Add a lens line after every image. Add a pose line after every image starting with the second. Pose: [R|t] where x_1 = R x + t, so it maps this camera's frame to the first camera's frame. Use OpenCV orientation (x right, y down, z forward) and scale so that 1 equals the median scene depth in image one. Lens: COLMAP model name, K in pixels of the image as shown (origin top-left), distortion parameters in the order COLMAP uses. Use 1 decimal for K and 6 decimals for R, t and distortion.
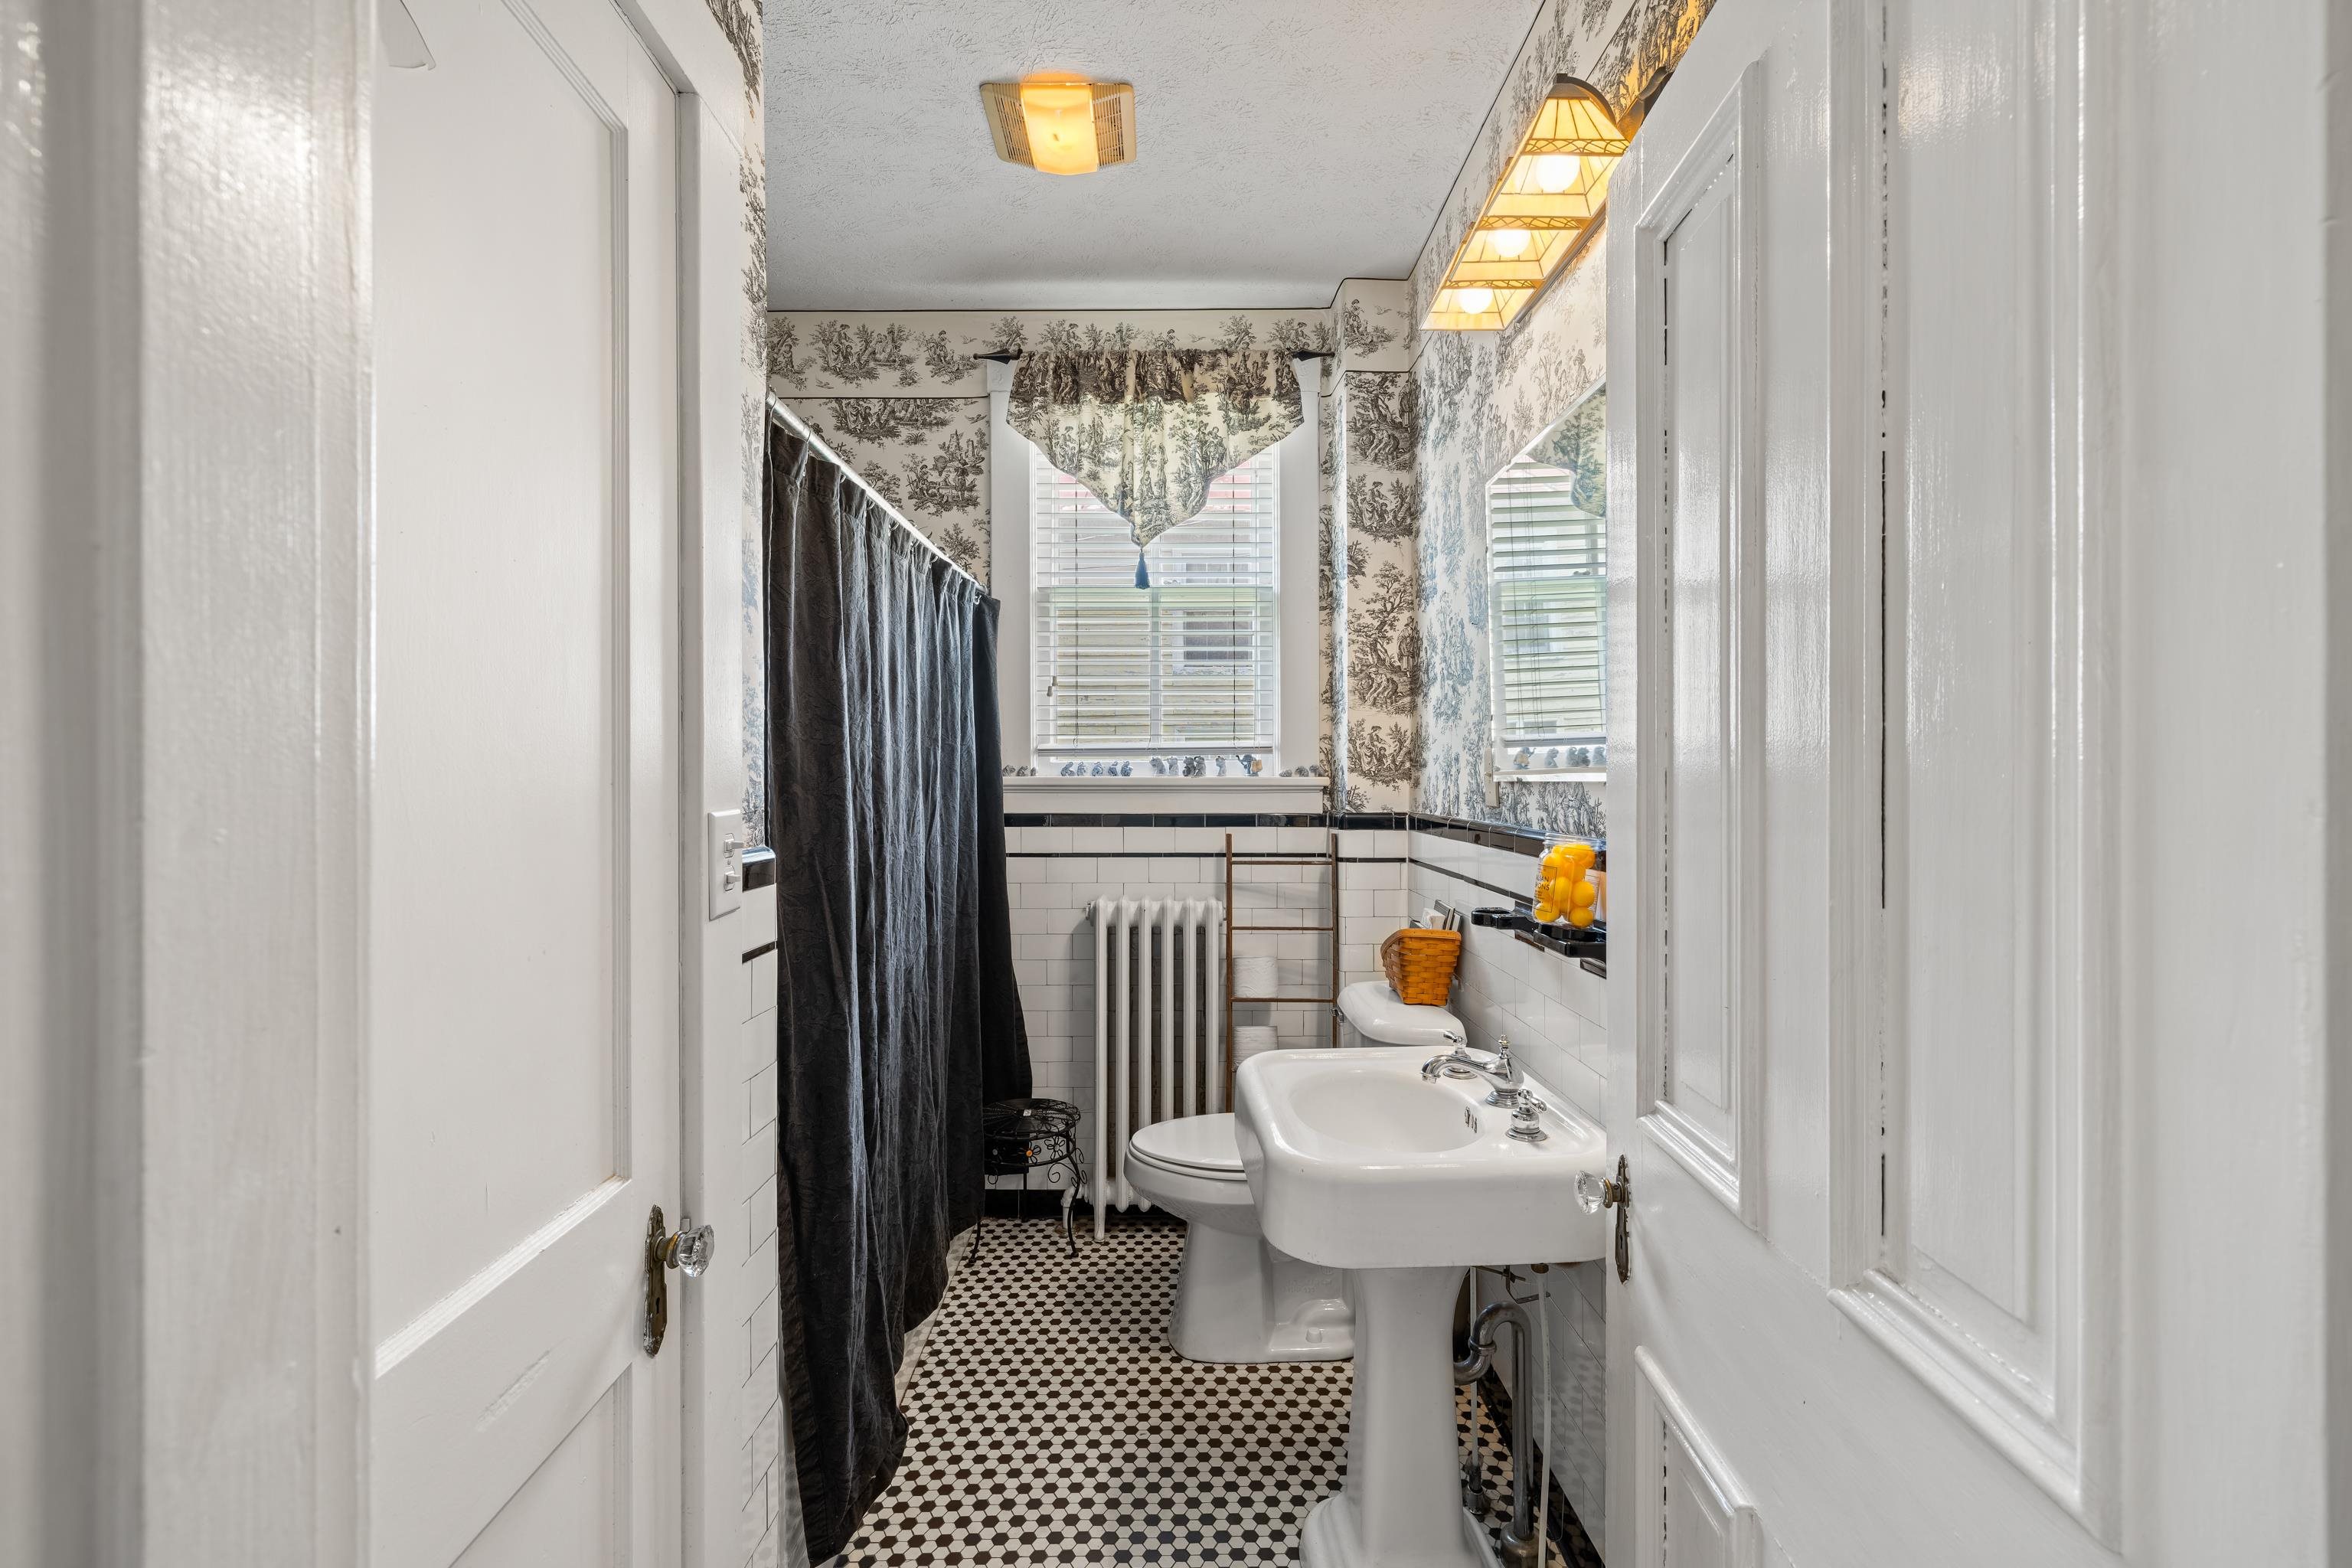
lens RADIAL K [[1003.7, 0, 1177.4], [0, 1003.7, 772.2], [0, 0, 1]] dist [-0.001236, 0.000215]
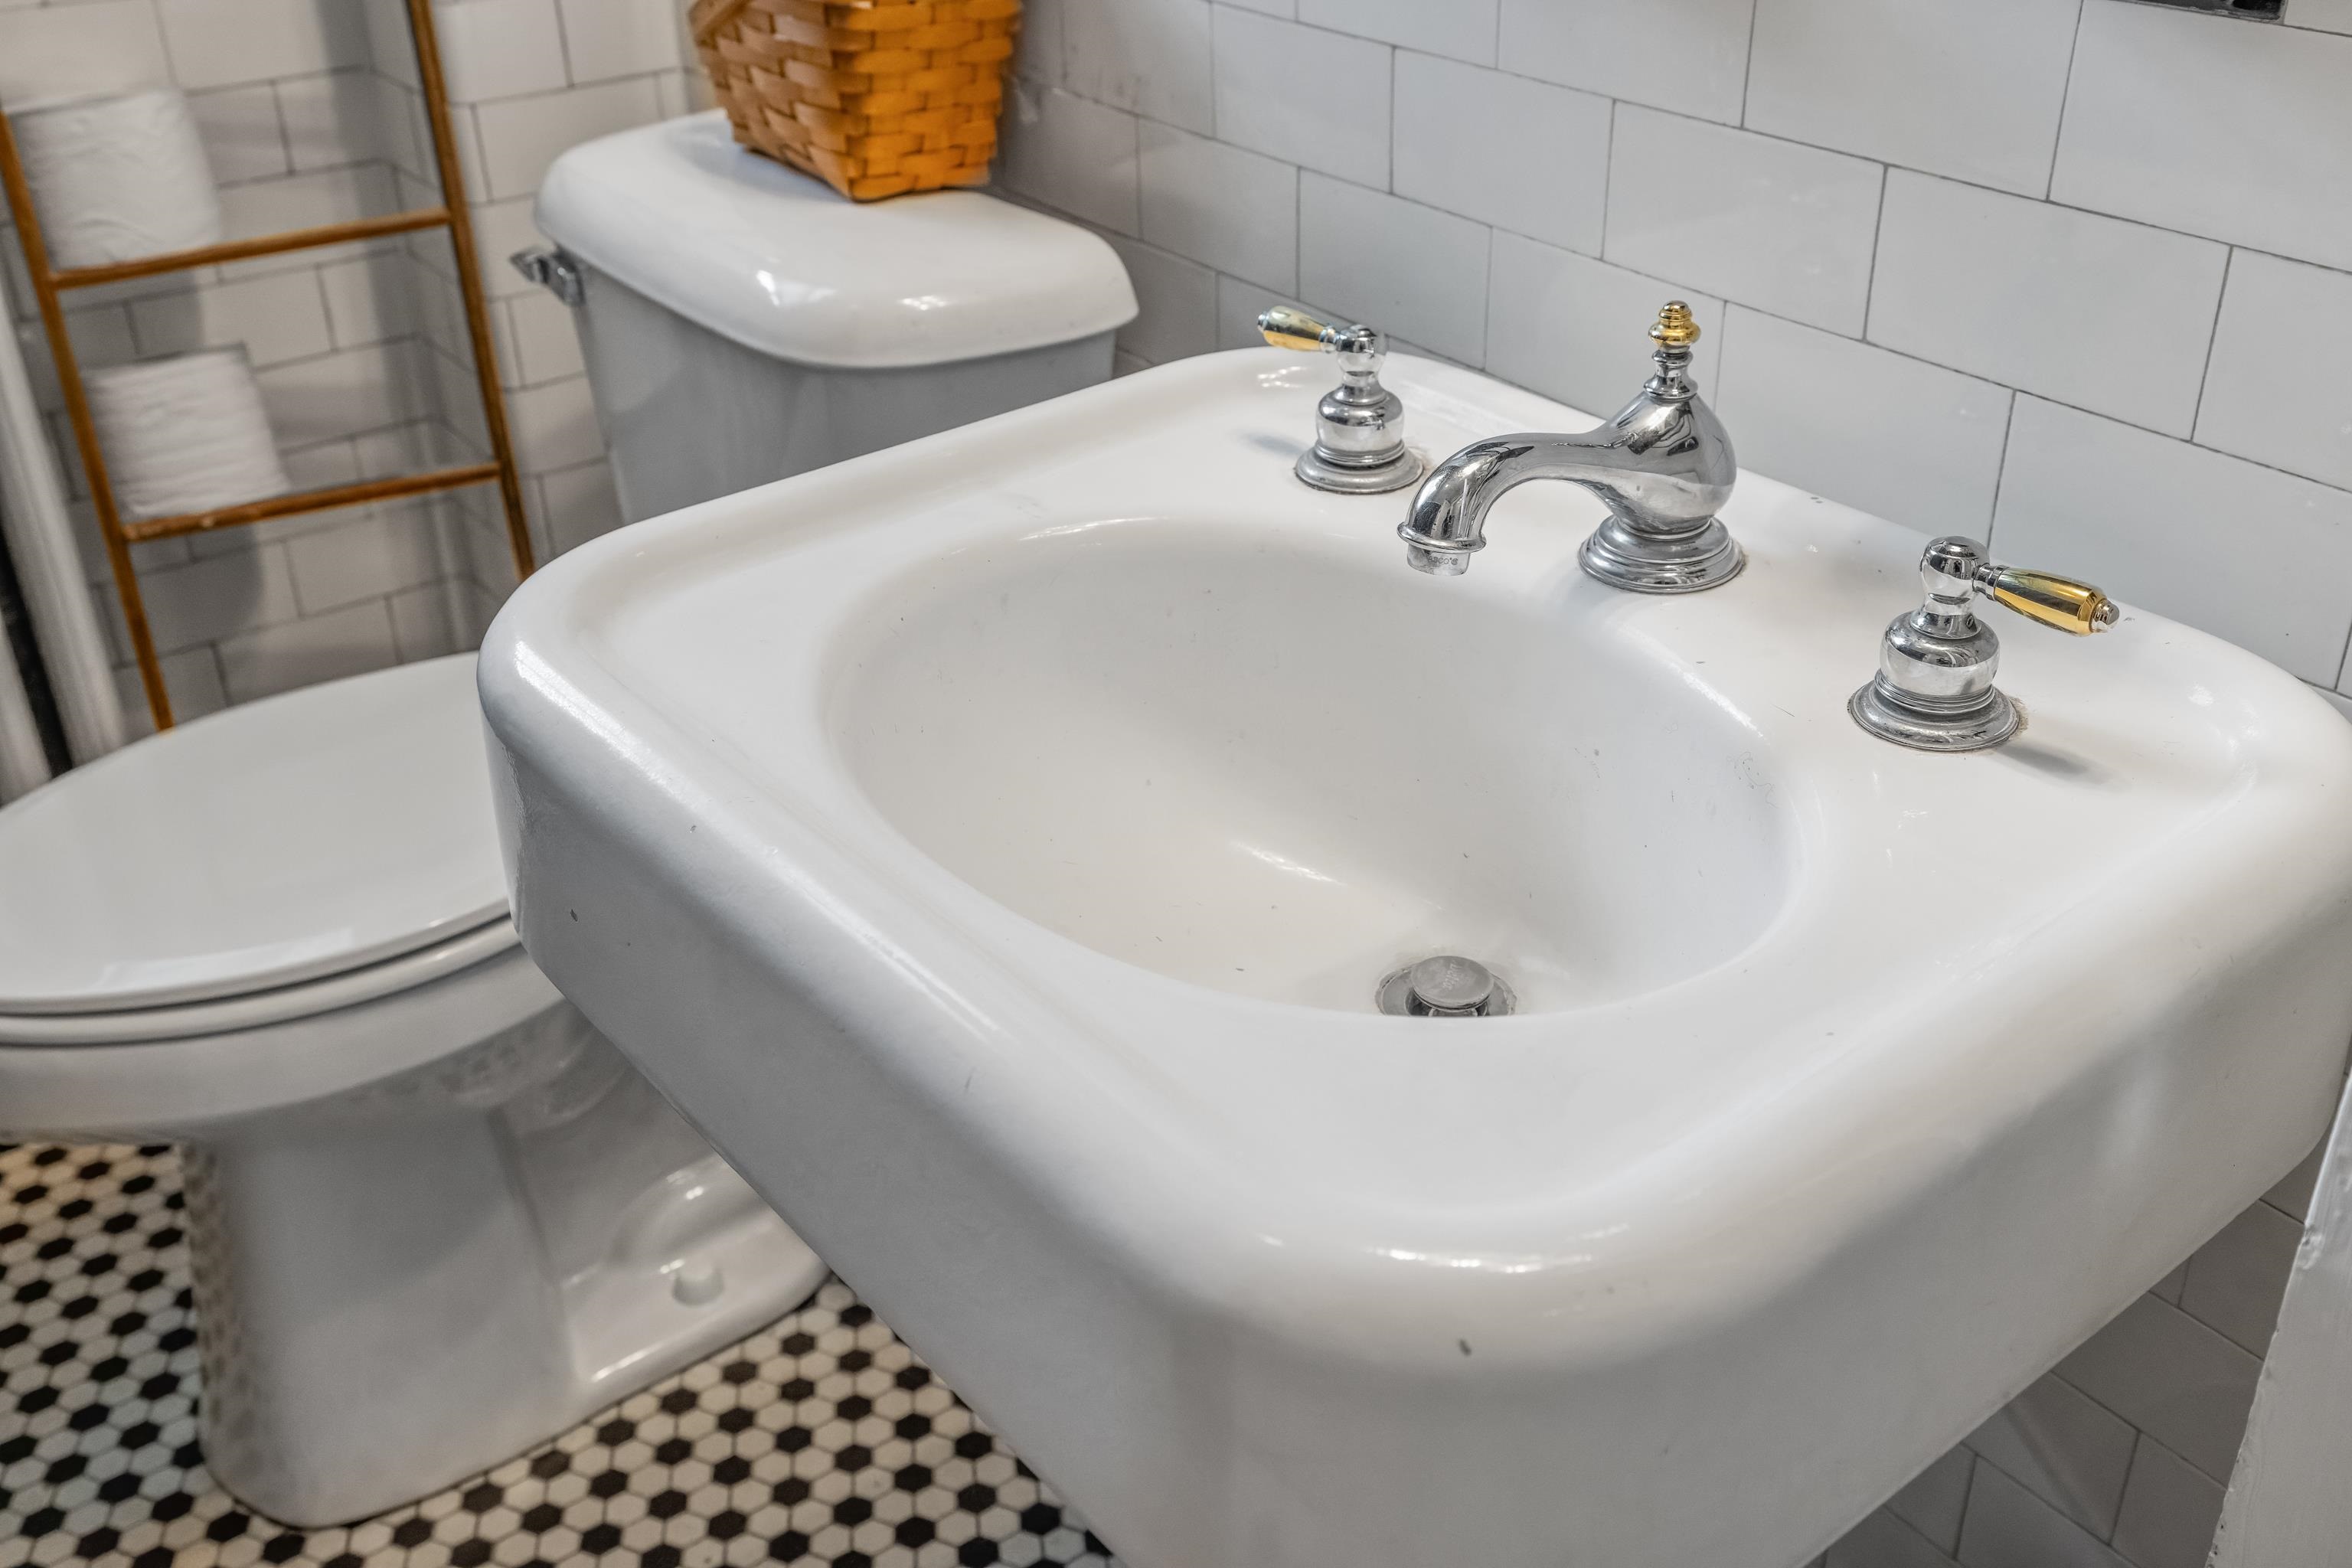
lens RADIAL K [[2219.4, 0, 1177.4], [0, 2219.4, 753.2], [0, 0, 1]] dist [-0.003394, -0.004377]
pose [[0.806191, -0.300045, 0.509931, -0.050979], [0.011458, 0.869627, 0.493576, 0.068257], [-0.591545, -0.392074, 0.704523, 0.480041]]
